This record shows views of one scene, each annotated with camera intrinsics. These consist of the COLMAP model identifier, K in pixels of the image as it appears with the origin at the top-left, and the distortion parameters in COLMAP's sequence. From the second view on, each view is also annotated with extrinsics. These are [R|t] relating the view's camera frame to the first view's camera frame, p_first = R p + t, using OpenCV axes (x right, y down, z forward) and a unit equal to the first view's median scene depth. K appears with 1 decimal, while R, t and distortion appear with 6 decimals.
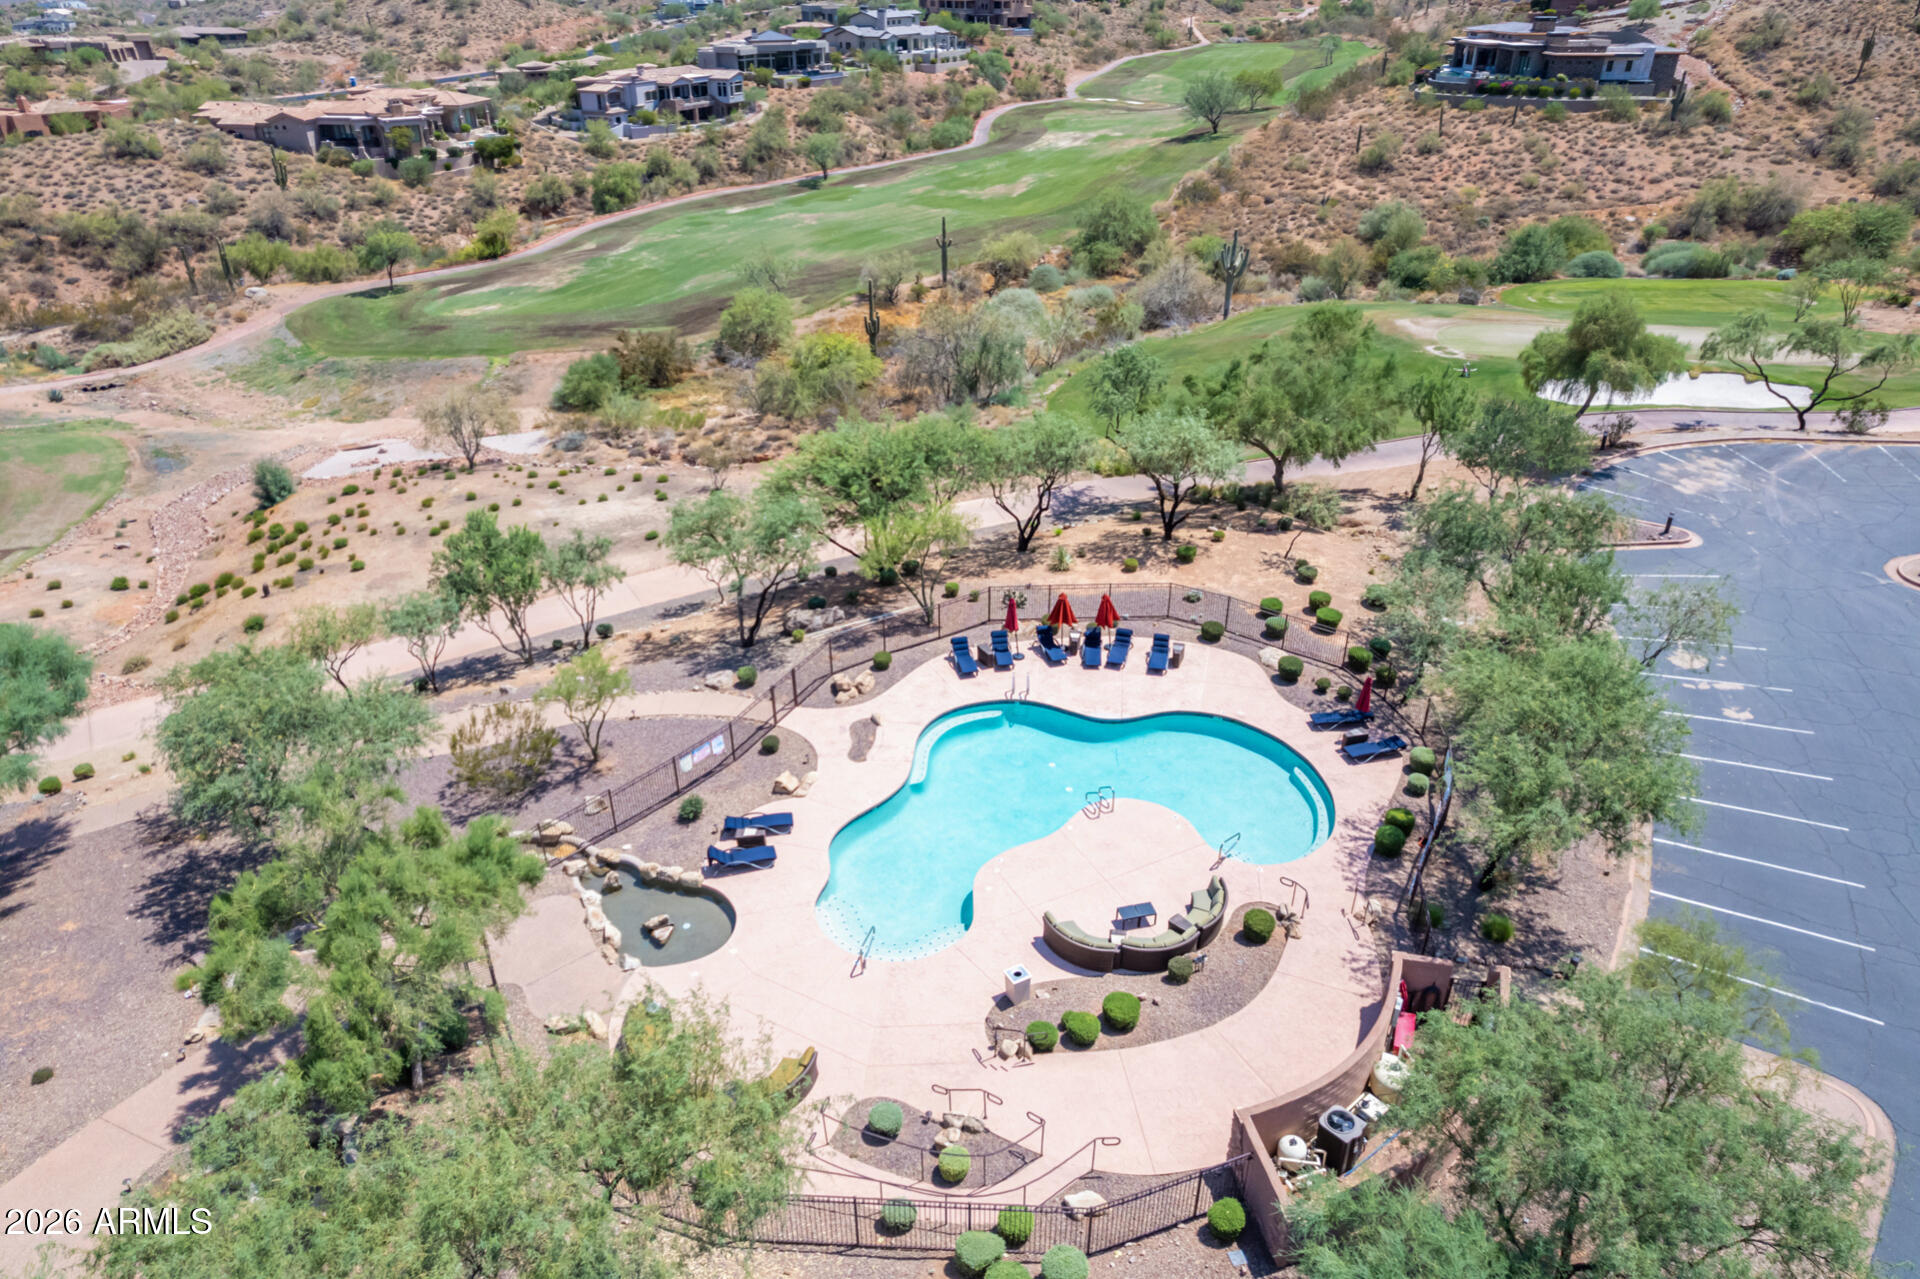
lens RADIAL K [[1288.6, 0, 960.0], [0, 1288.6, 639.5], [0, 0, 1]] dist [-0.070101, 0.075685]
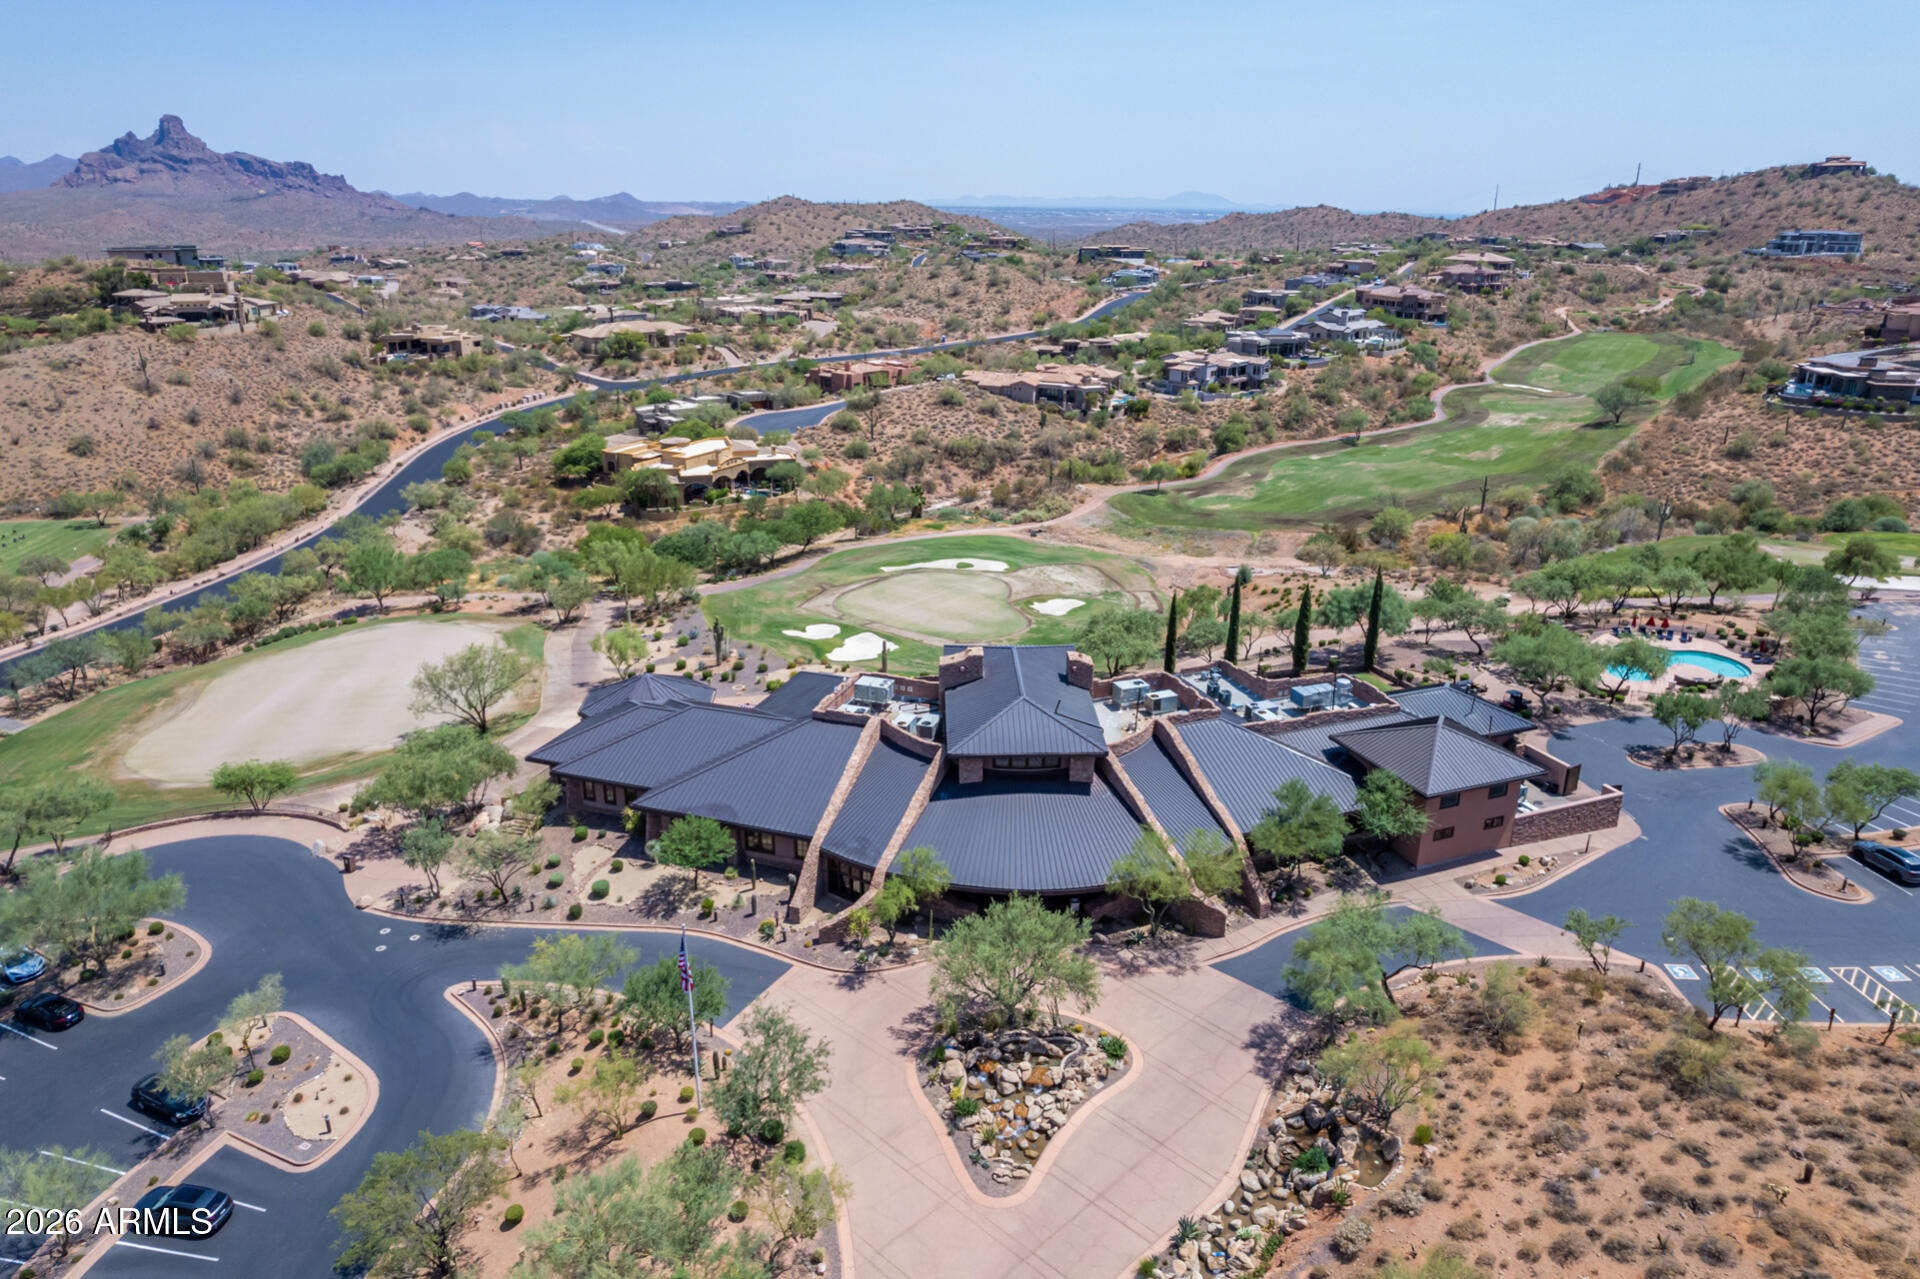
lens RADIAL K [[1288.6, 0, 960.0], [0, 1288.6, 639.5], [0, 0, 1]] dist [-0.070101, 0.075685]
pose [[0.973324, 0.087179, -0.212228, -0.222725], [-0.119465, 0.982283, -0.144389, 0.165894], [0.195881, 0.165891, 0.966494, -0.571865]]
